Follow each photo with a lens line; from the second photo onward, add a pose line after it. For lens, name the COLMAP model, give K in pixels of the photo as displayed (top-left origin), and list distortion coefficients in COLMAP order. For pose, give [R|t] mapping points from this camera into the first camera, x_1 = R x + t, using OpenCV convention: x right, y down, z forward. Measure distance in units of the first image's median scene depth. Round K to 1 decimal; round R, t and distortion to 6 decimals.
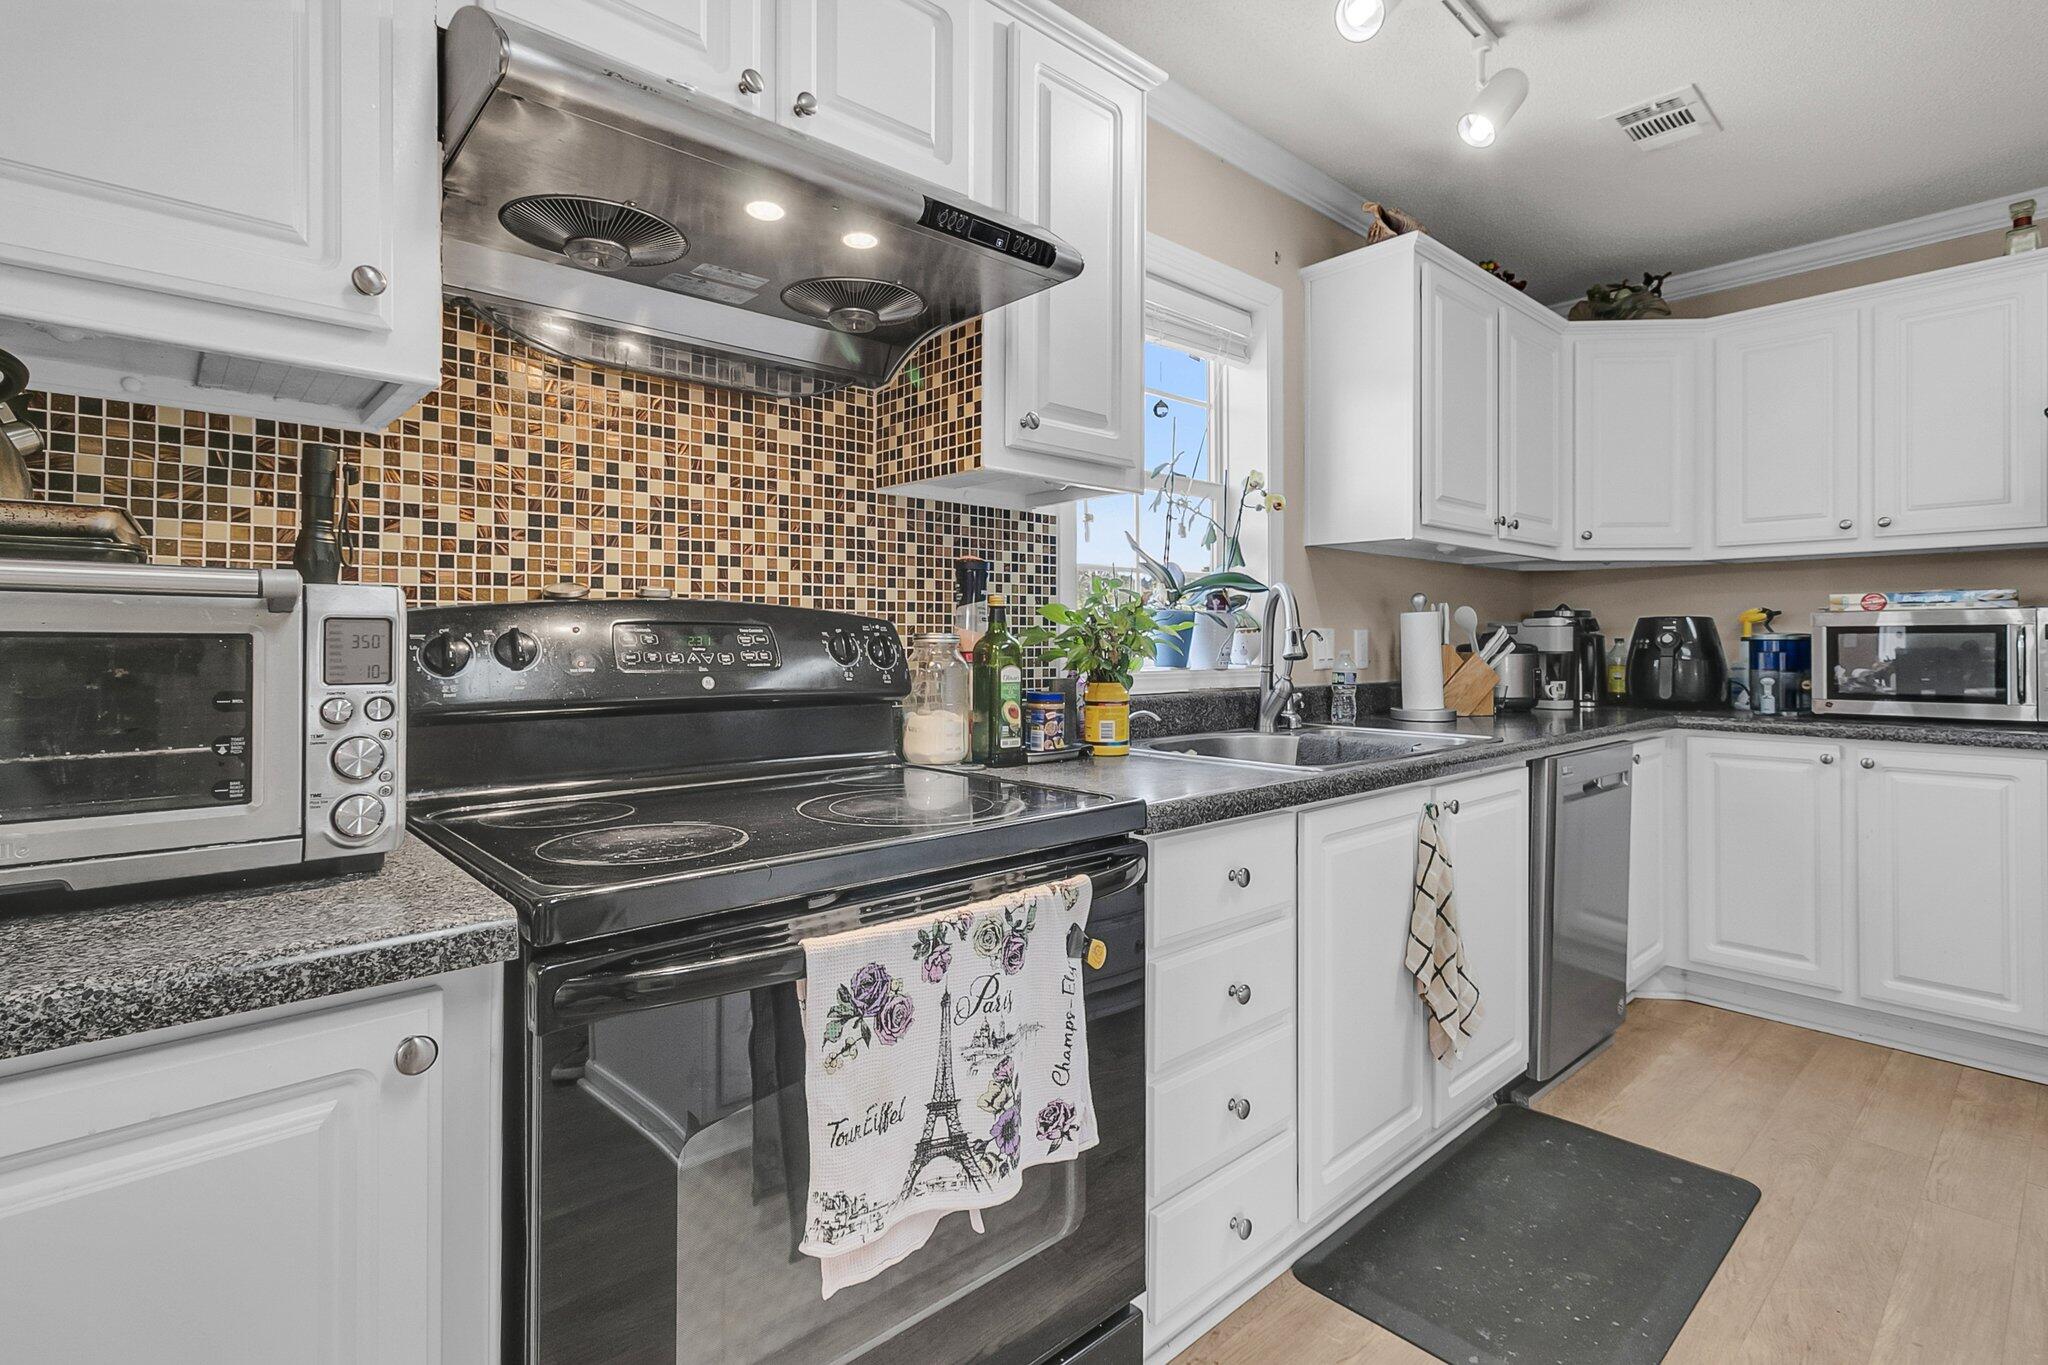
lens RADIAL K [[955.2, 0, 1020.3], [0, 955.2, 641.1], [0, 0, 1]] dist [0.004090, -0.000147]
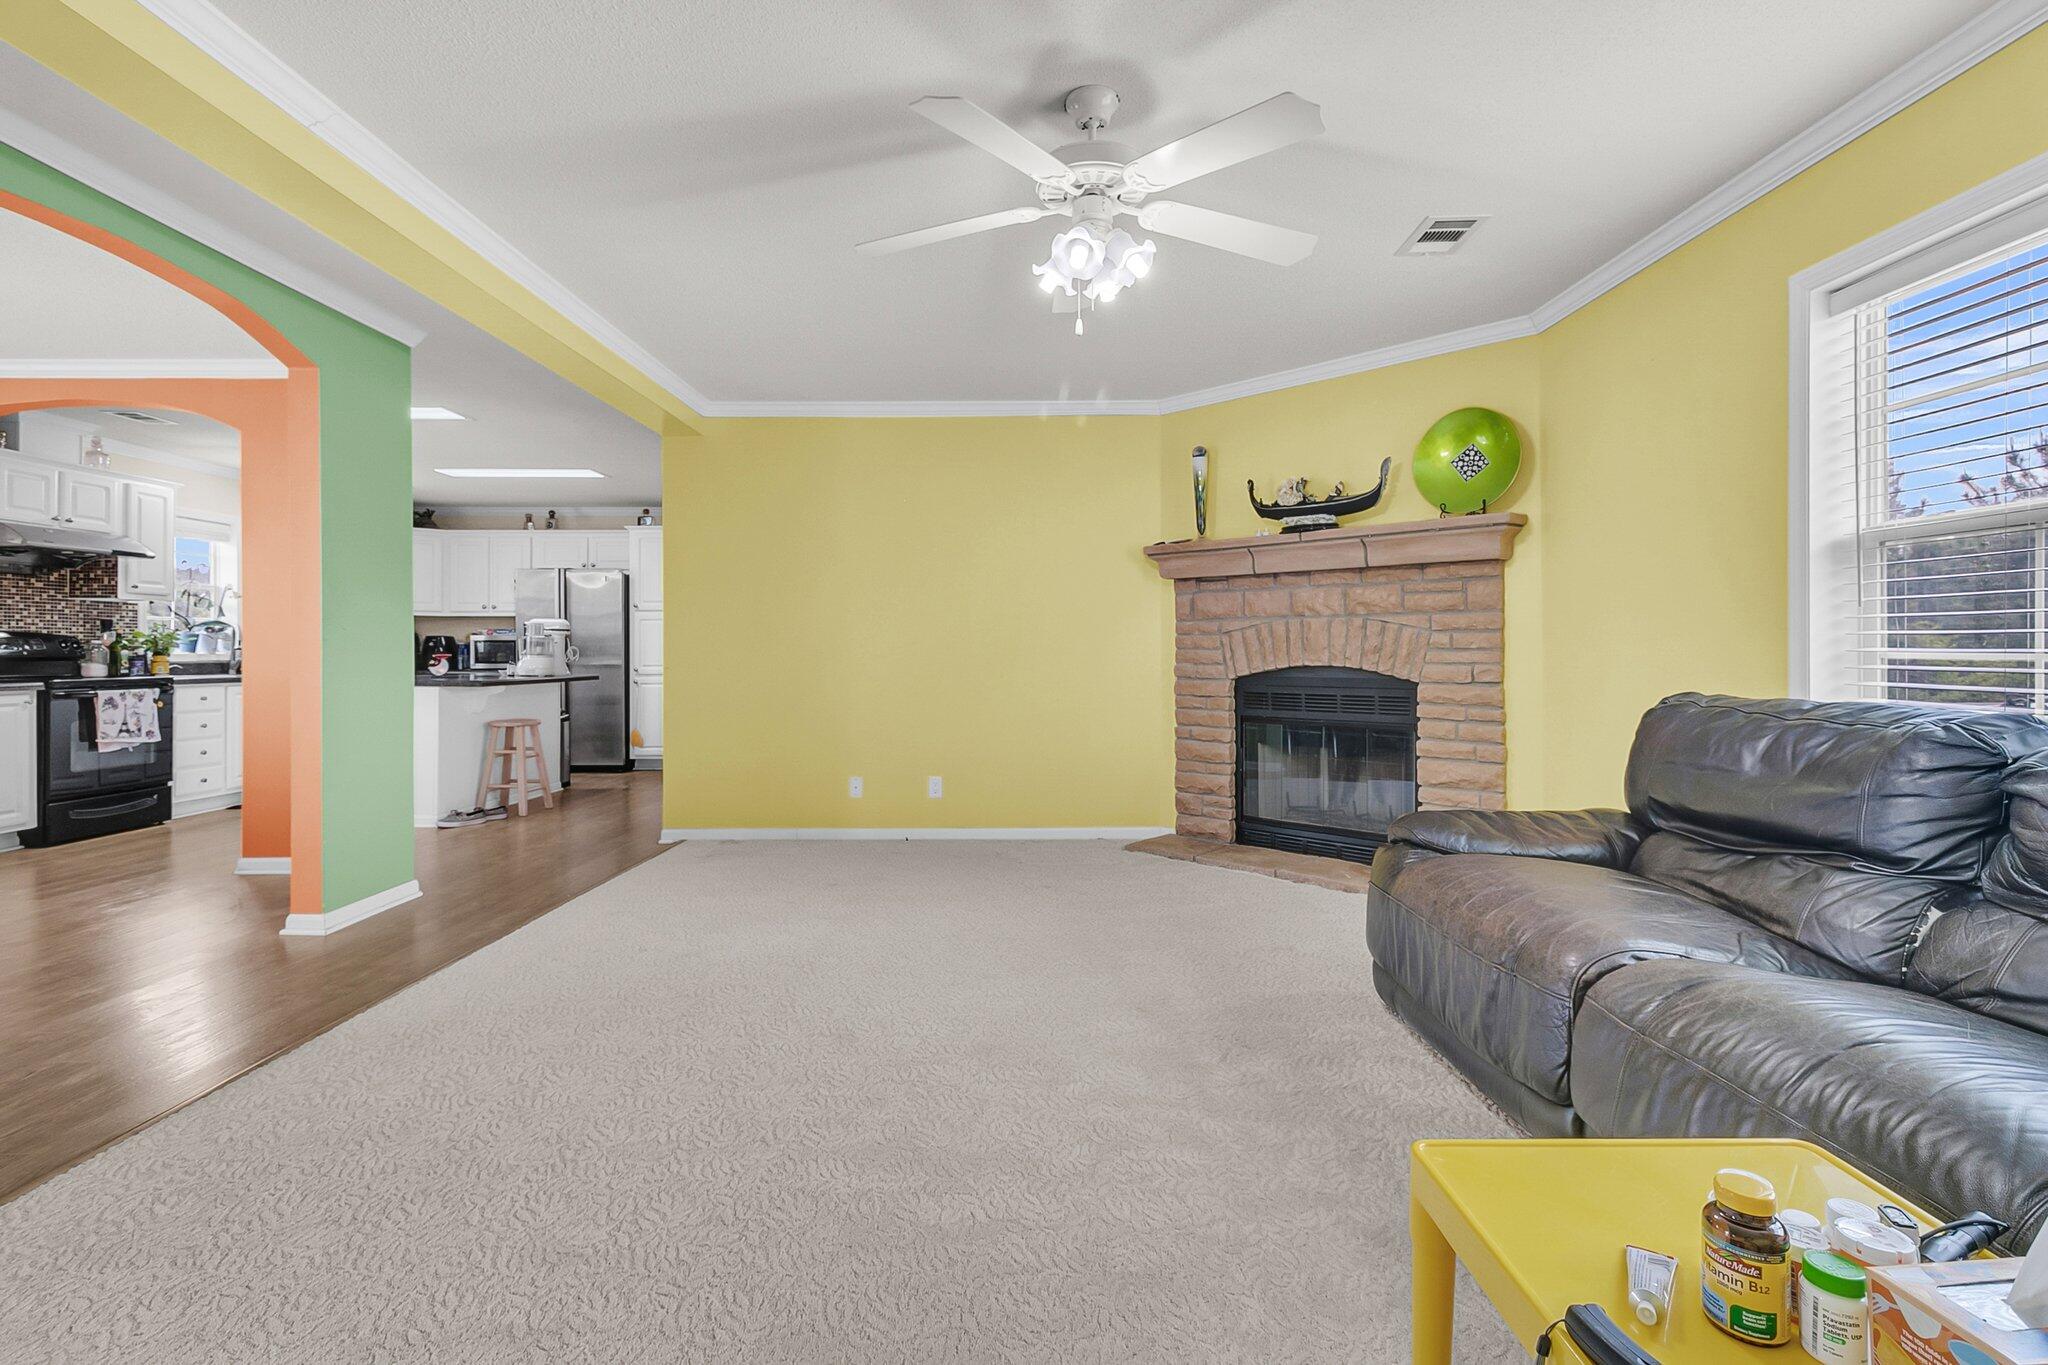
lens RADIAL K [[955.2, 0, 1032.5], [0, 955.2, 647.6], [0, 0, 1]] dist [0.004090, -0.000147]
pose [[0.665718, 0.001912, 0.746201, -0.399791], [-0.002003, 0.999998, -0.000775, 0.011961], [-0.746201, -0.000978, 0.665720, -3.685677]]
